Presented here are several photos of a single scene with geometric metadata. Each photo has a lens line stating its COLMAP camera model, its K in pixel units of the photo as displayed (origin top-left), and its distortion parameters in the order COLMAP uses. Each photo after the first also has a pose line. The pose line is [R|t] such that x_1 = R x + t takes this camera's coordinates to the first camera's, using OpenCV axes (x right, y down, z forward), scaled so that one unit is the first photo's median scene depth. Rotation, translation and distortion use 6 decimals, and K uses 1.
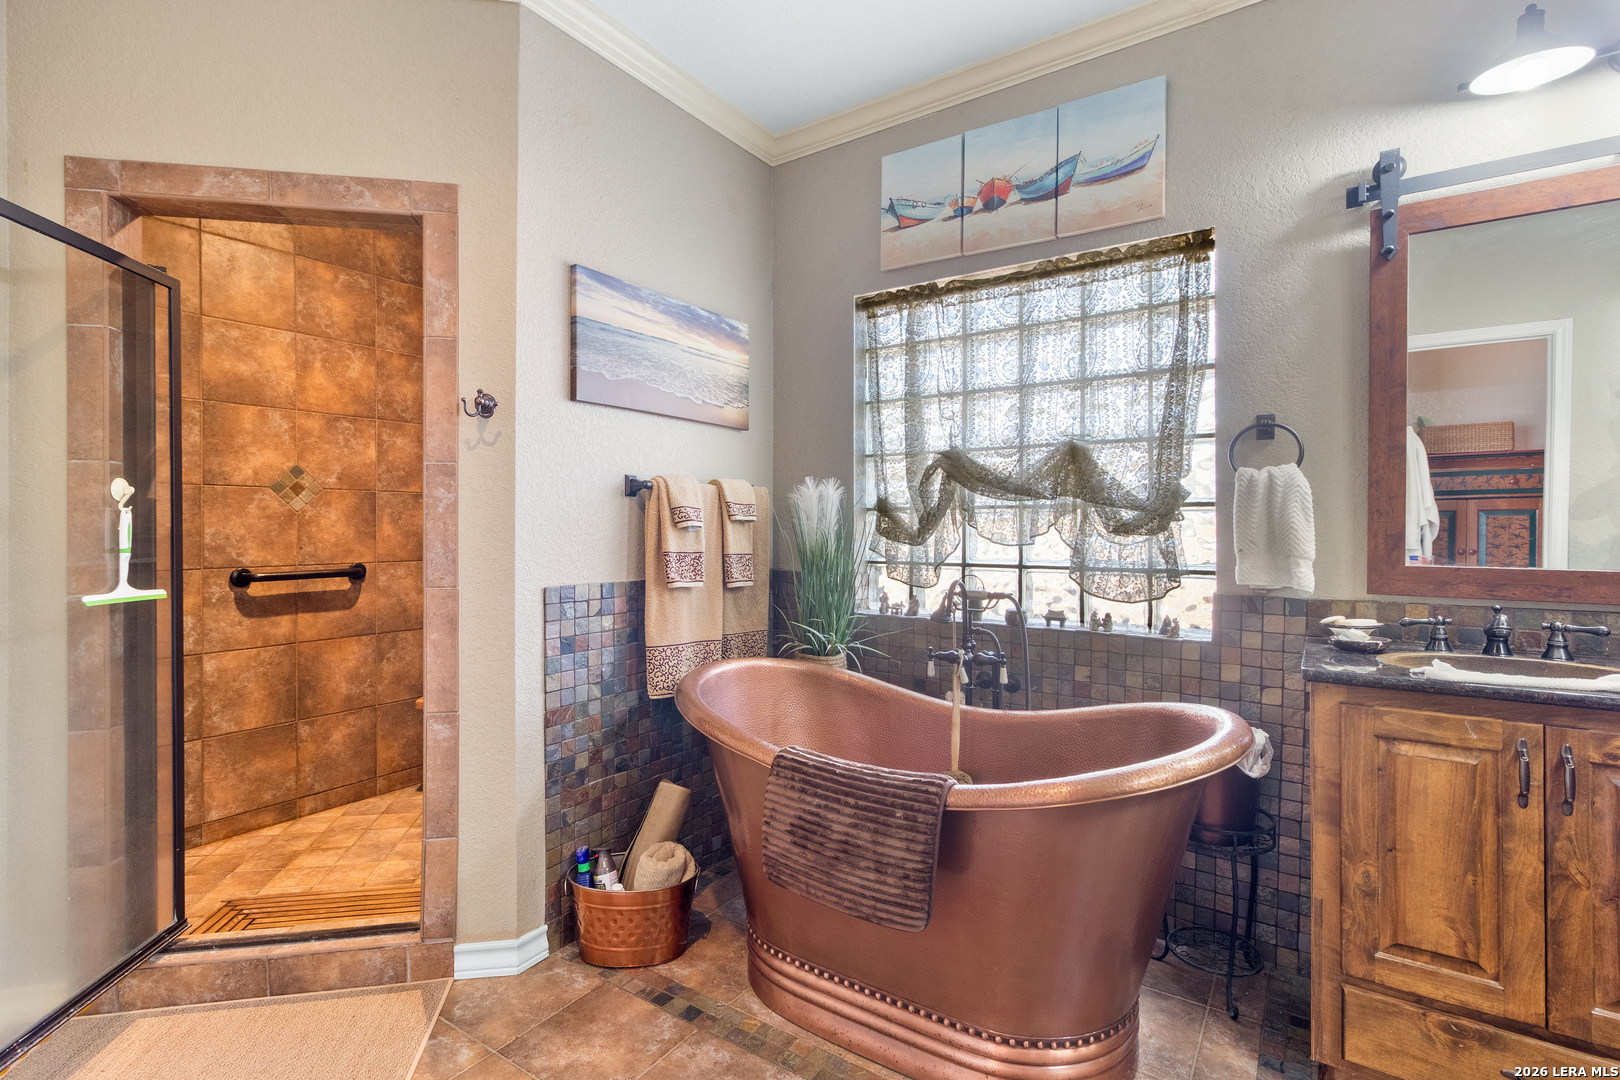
lens RADIAL K [[761.7, 0, 805.1], [0, 761.7, 532.0], [0, 0, 1]] dist [0.006551, 0.000129]
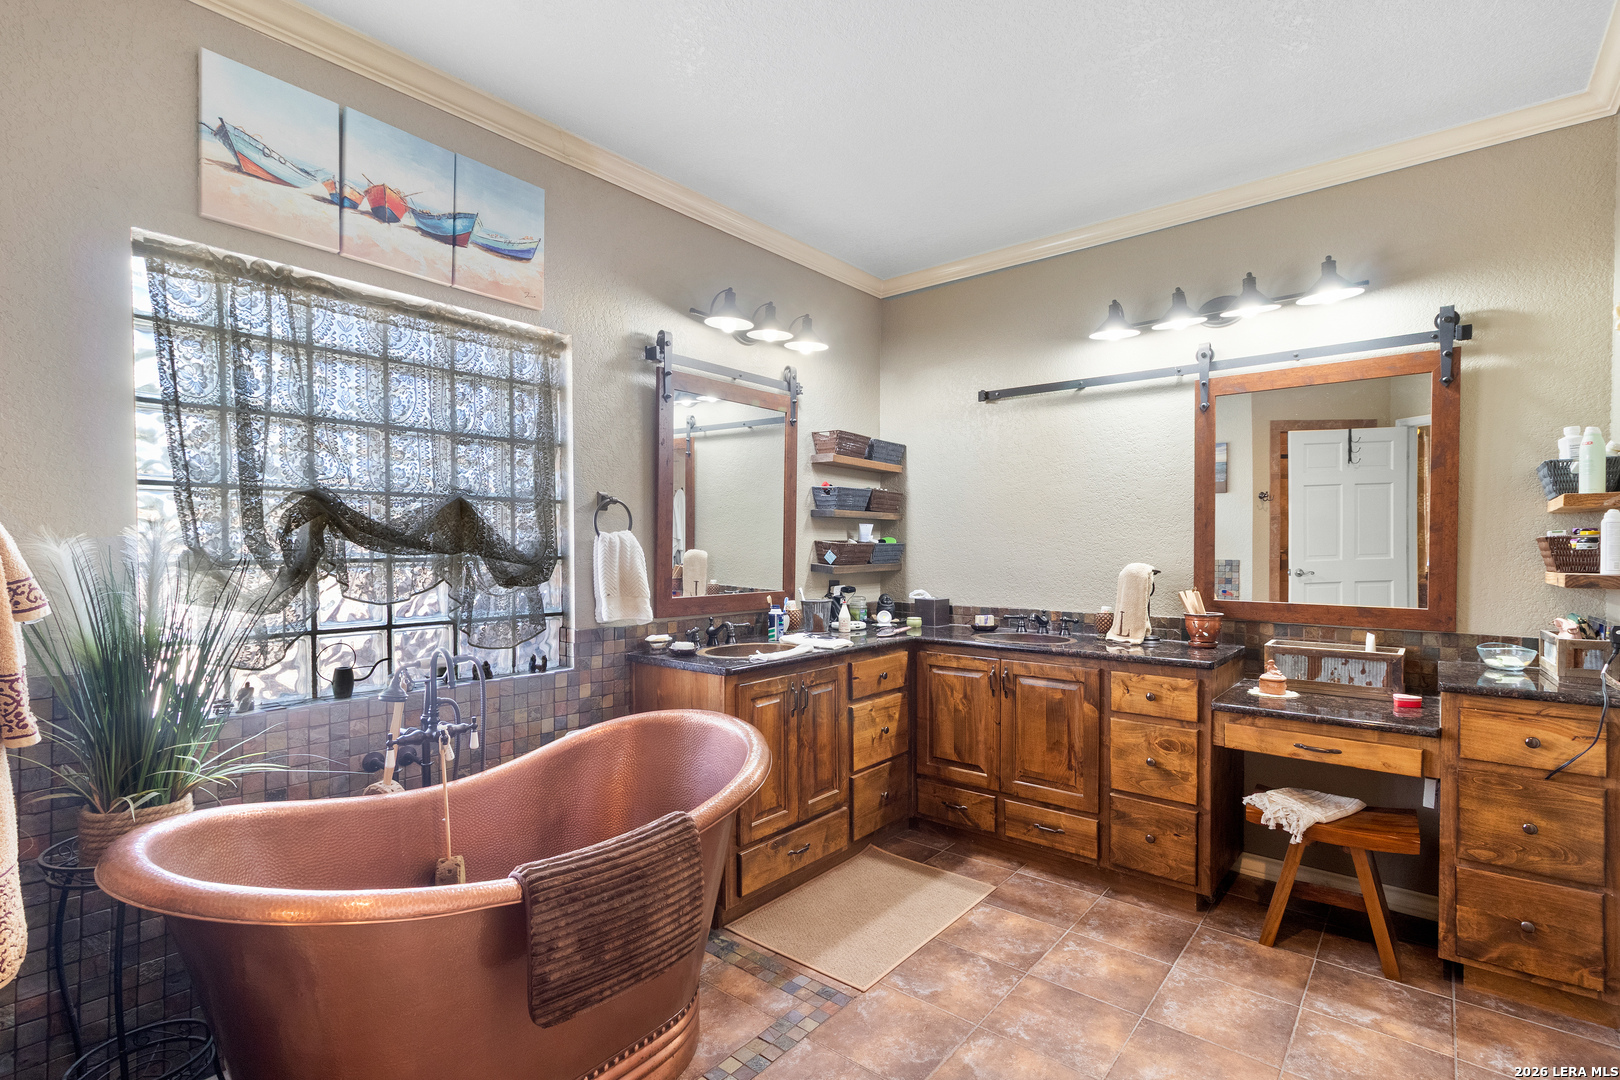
lens RADIAL K [[752.0, 0, 807.4], [0, 752.0, 565.3], [0, 0, 1]] dist [-0.000081, -0.000243]
pose [[0.105239, -0.024447, 0.994146, -0.604914], [0.009493, 0.999677, 0.023578, -0.048056], [-0.994402, 0.006957, 0.105437, 0.461378]]
